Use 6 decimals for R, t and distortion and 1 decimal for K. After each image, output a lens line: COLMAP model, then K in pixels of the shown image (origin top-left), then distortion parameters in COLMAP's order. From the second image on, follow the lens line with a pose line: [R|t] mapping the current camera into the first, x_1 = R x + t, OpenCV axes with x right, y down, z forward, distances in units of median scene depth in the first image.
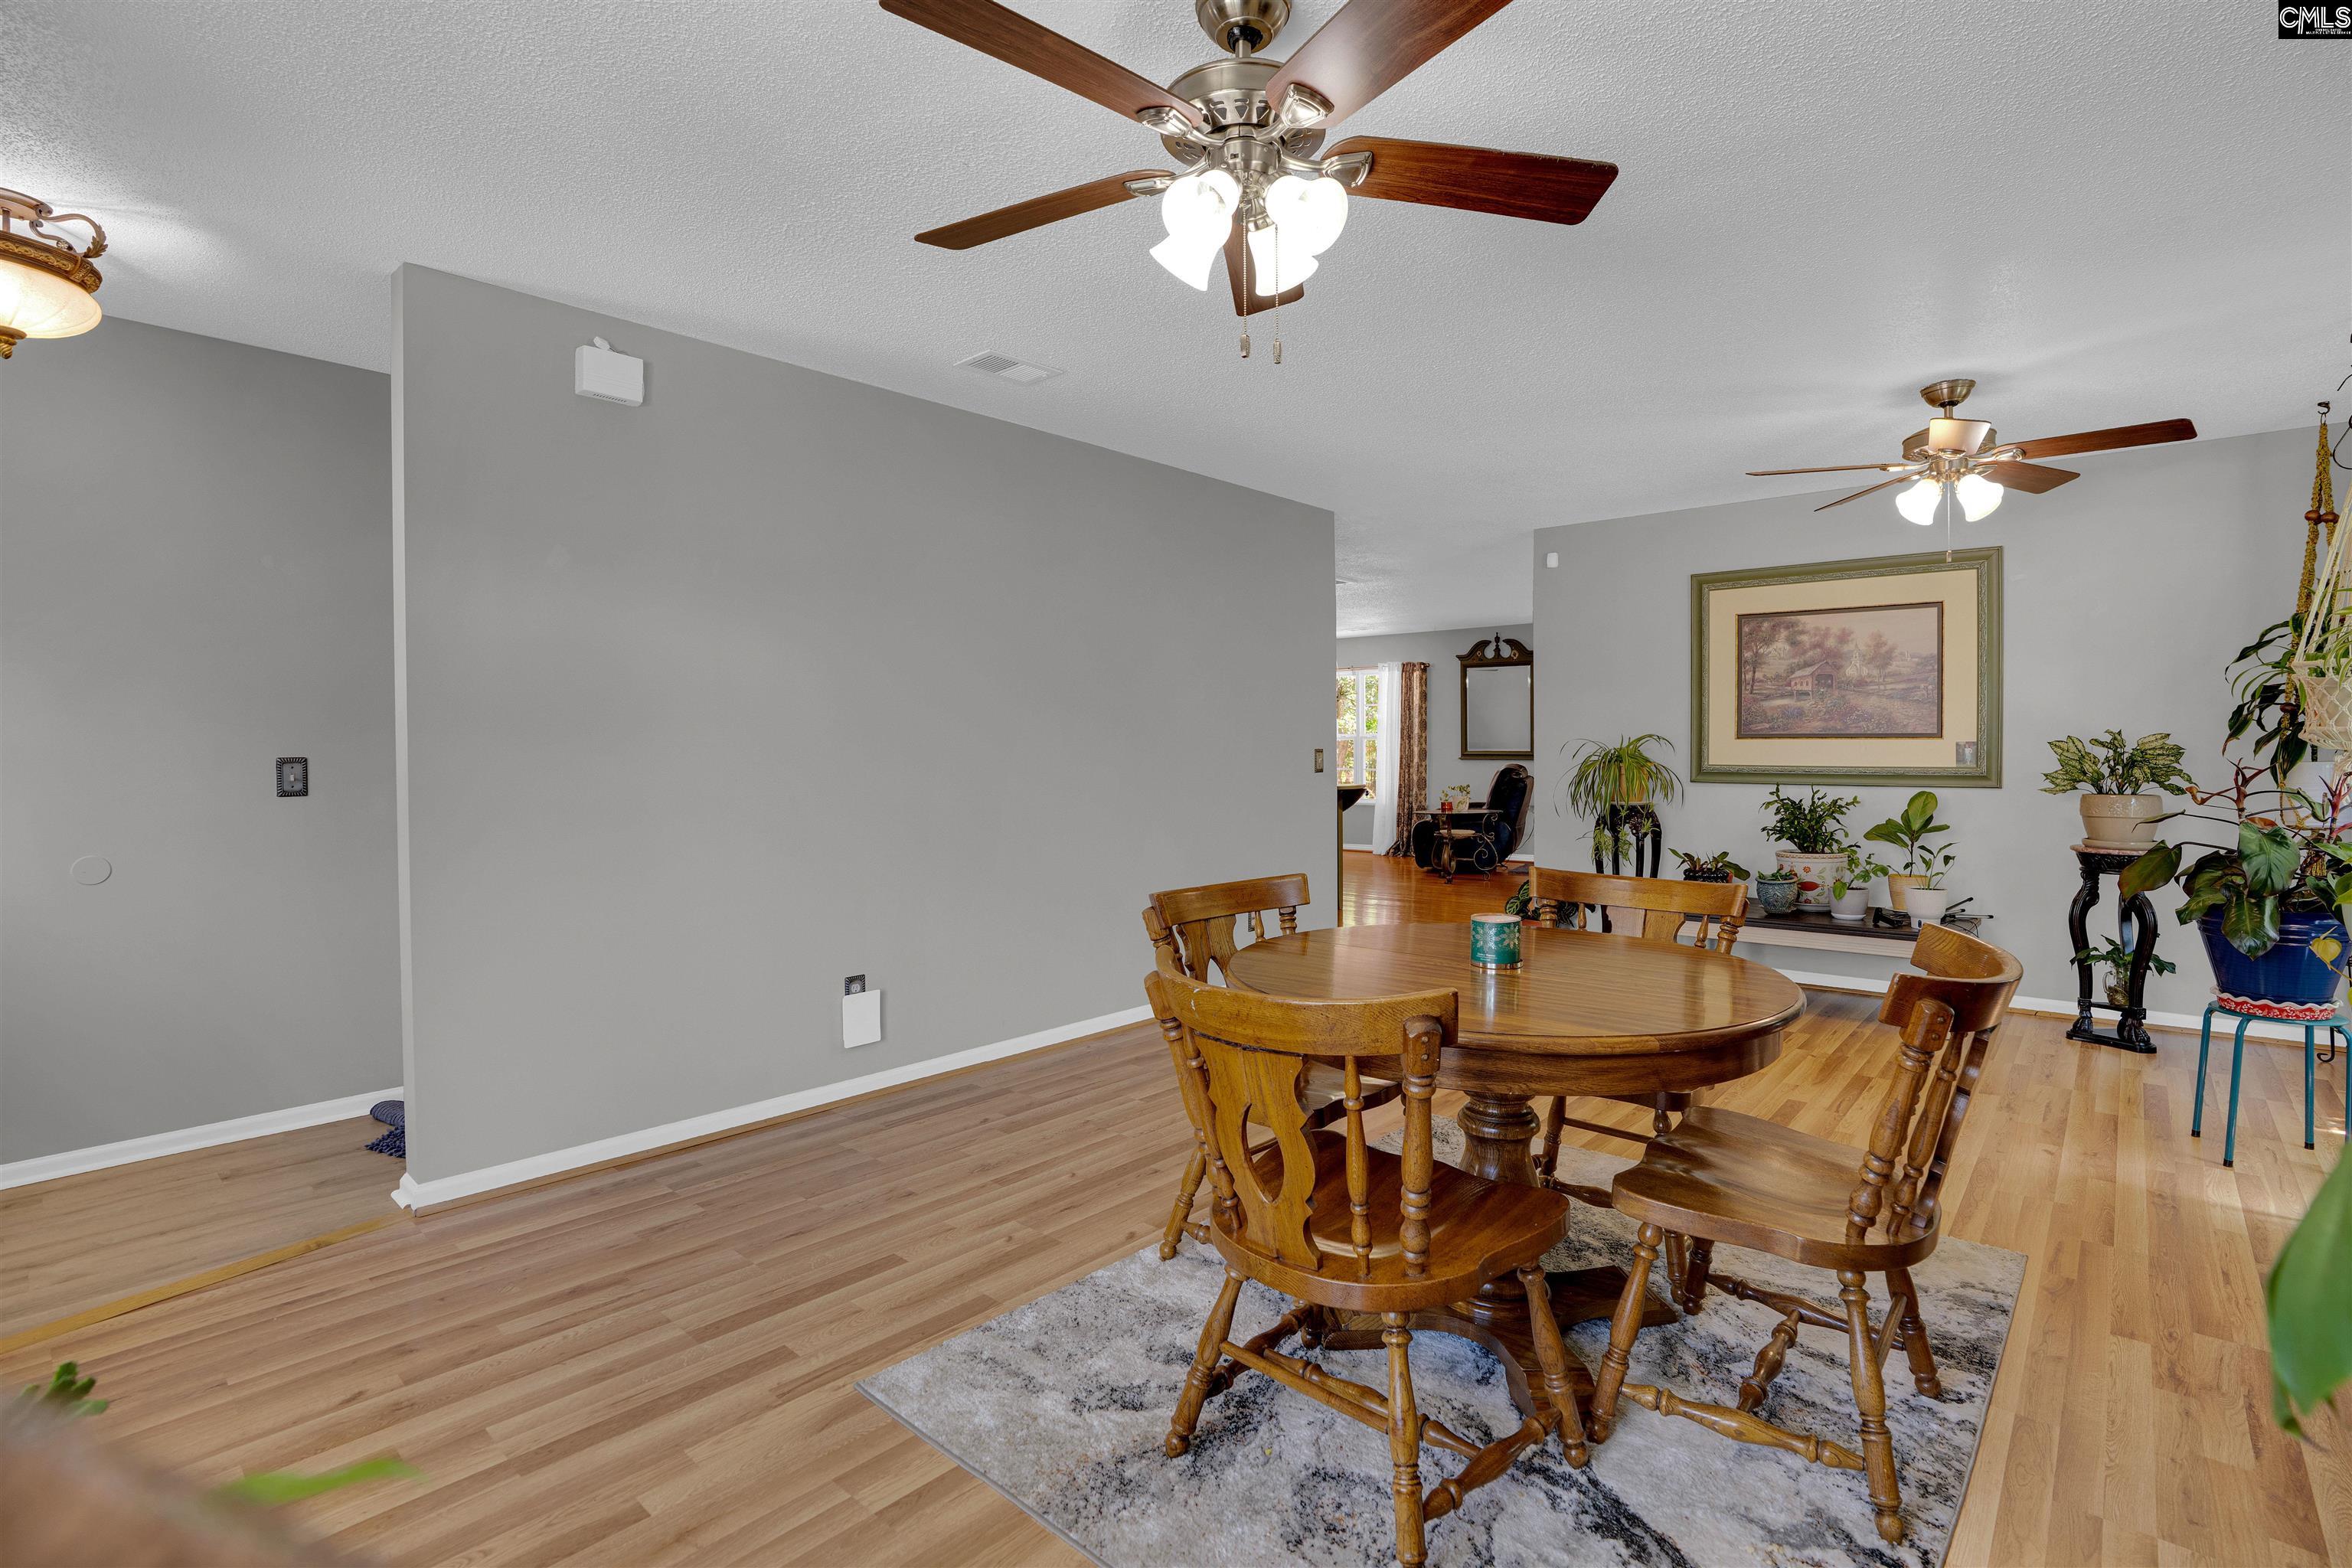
lens RADIAL K [[1116.1, 0, 1172.3], [0, 1116.1, 750.3], [0, 0, 1]] dist [-0.062705, 0.023128]
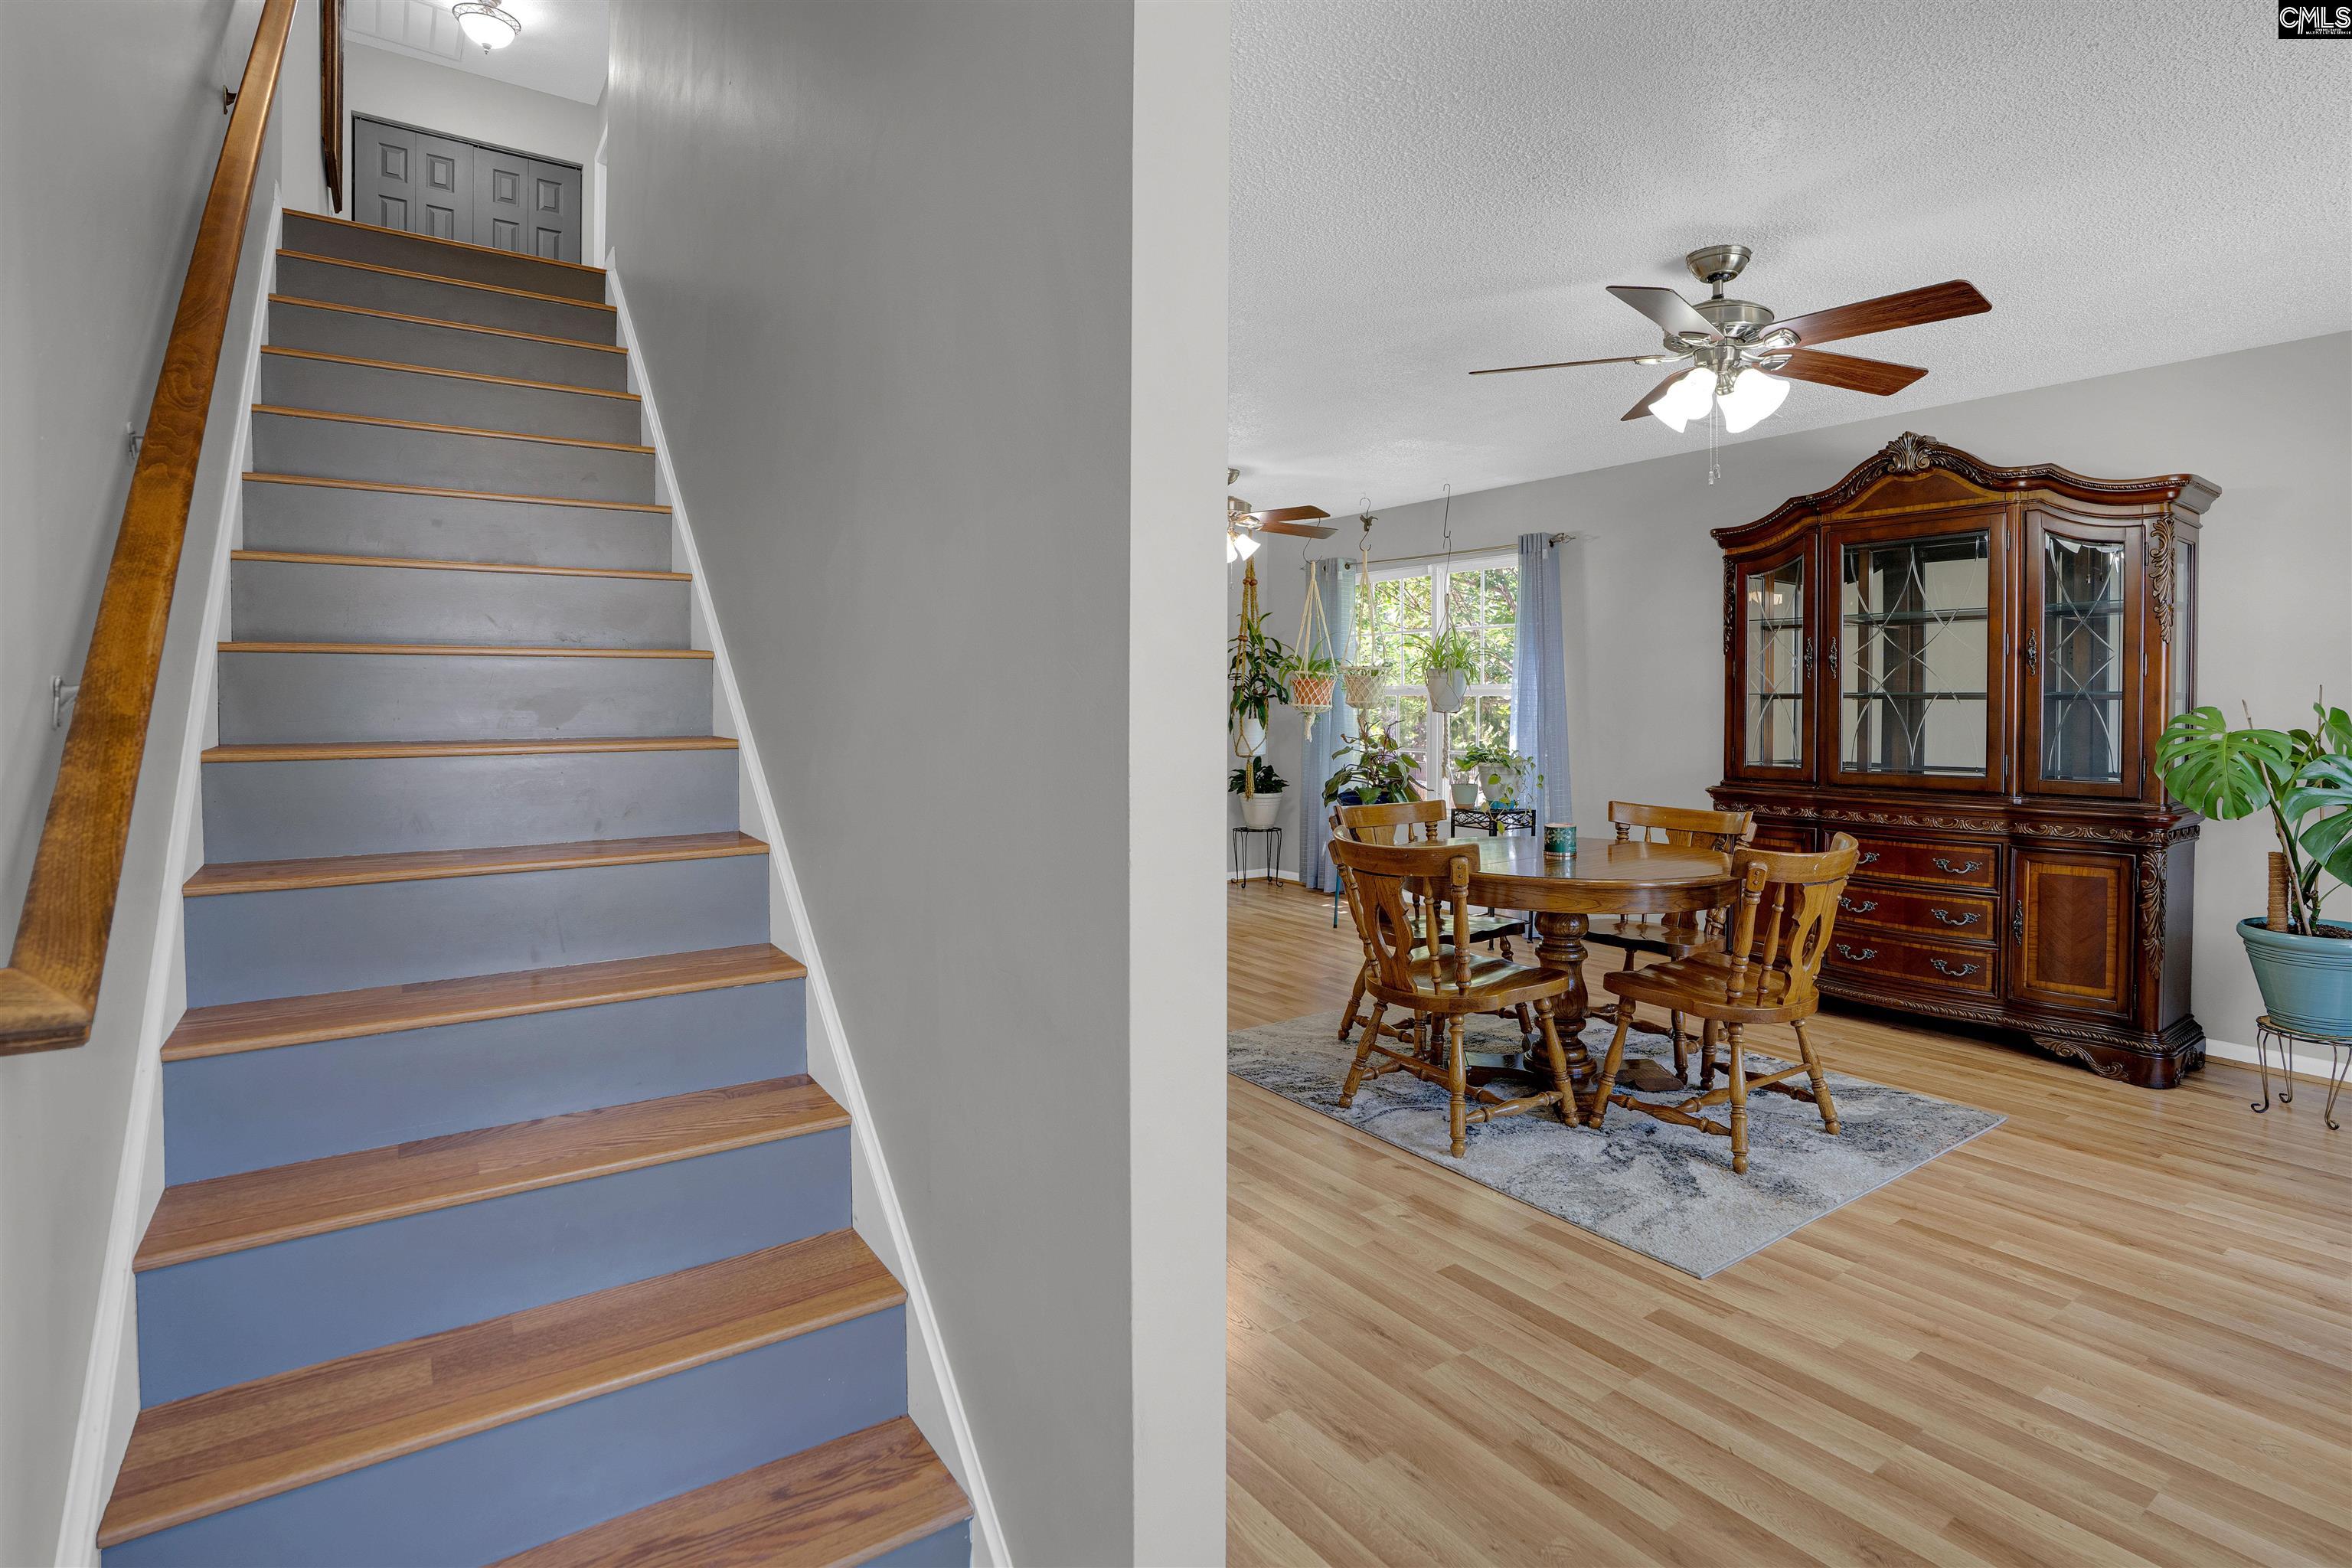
lens RADIAL K [[1175.3, 0, 1178.0], [0, 1175.3, 721.2], [0, 0, 1]] dist [-0.060036, 0.027683]
pose [[0.239137, -0.017560, 0.970827, -0.624277], [-0.000676, 0.999833, 0.018252, -0.015755], [-0.970986, -0.005021, 0.239085, 0.484344]]
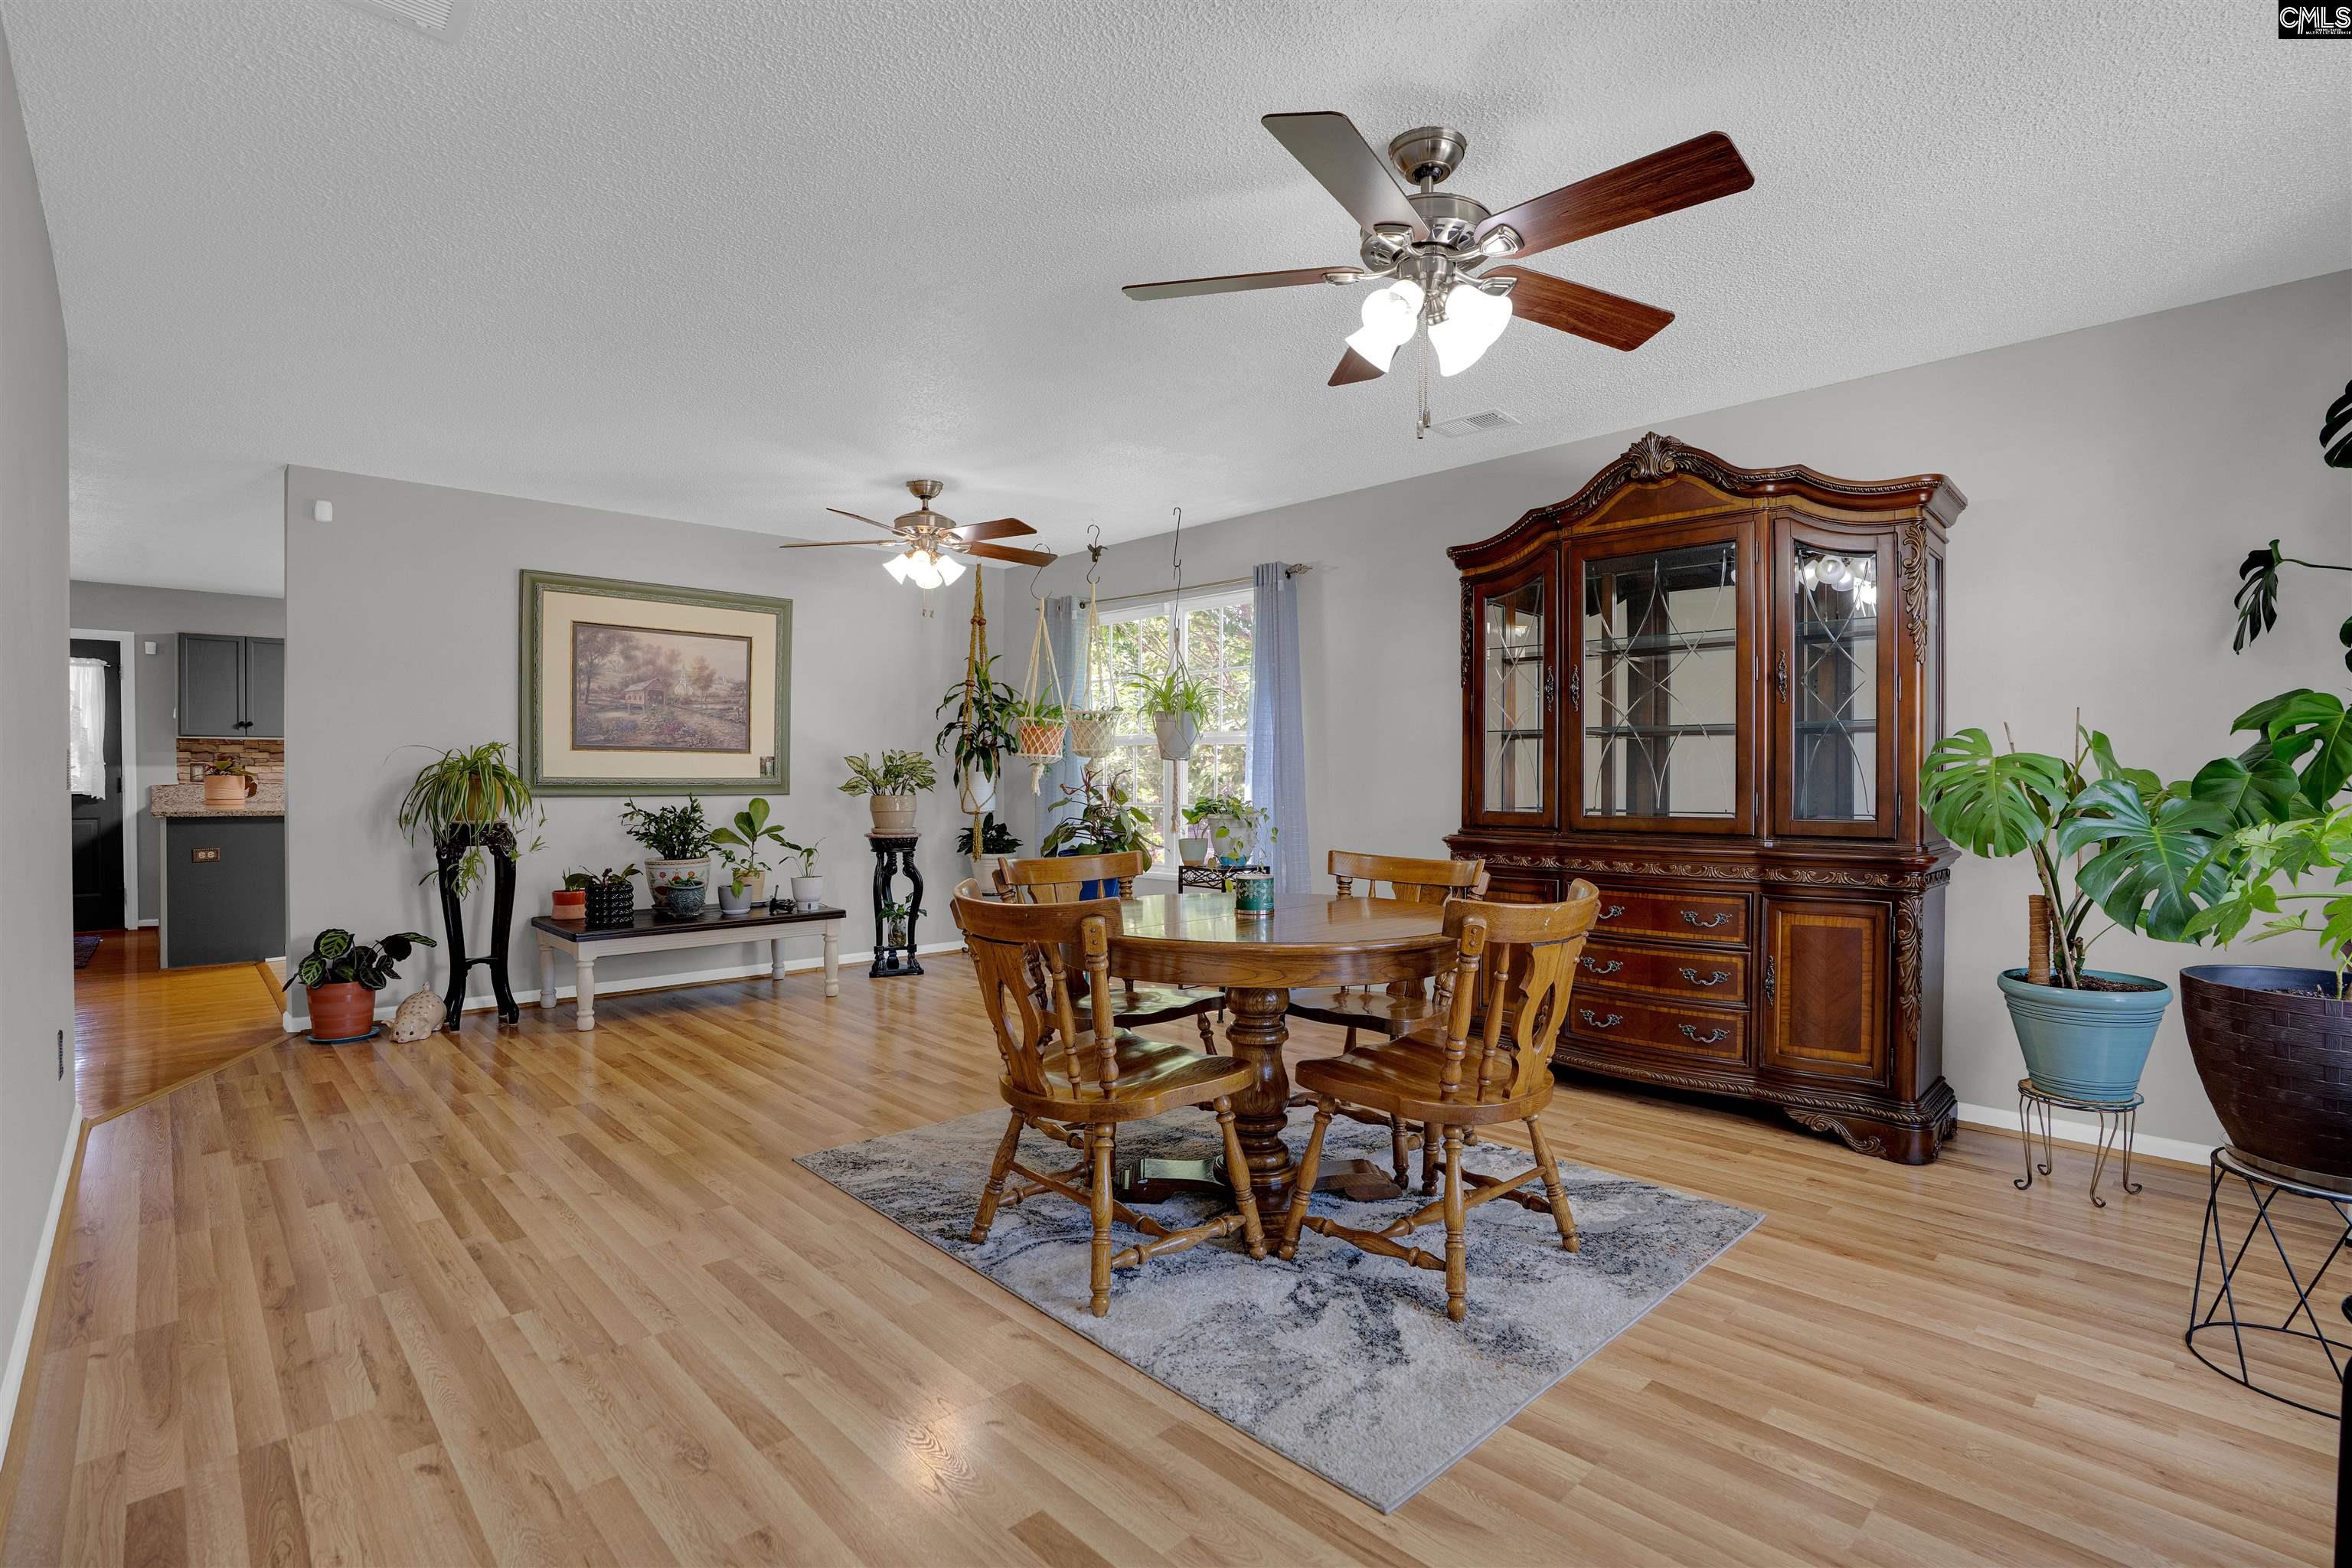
lens RADIAL K [[1120.5, 0, 1176.0], [0, 1120.5, 784.0], [0, 0, 1]] dist [-0.069362, 0.036117]
pose [[0.080088, -0.007199, 0.996762, -0.431260], [-0.003219, 0.999967, 0.007481, 0.011129], [-0.996783, -0.003808, 0.080062, 0.422525]]
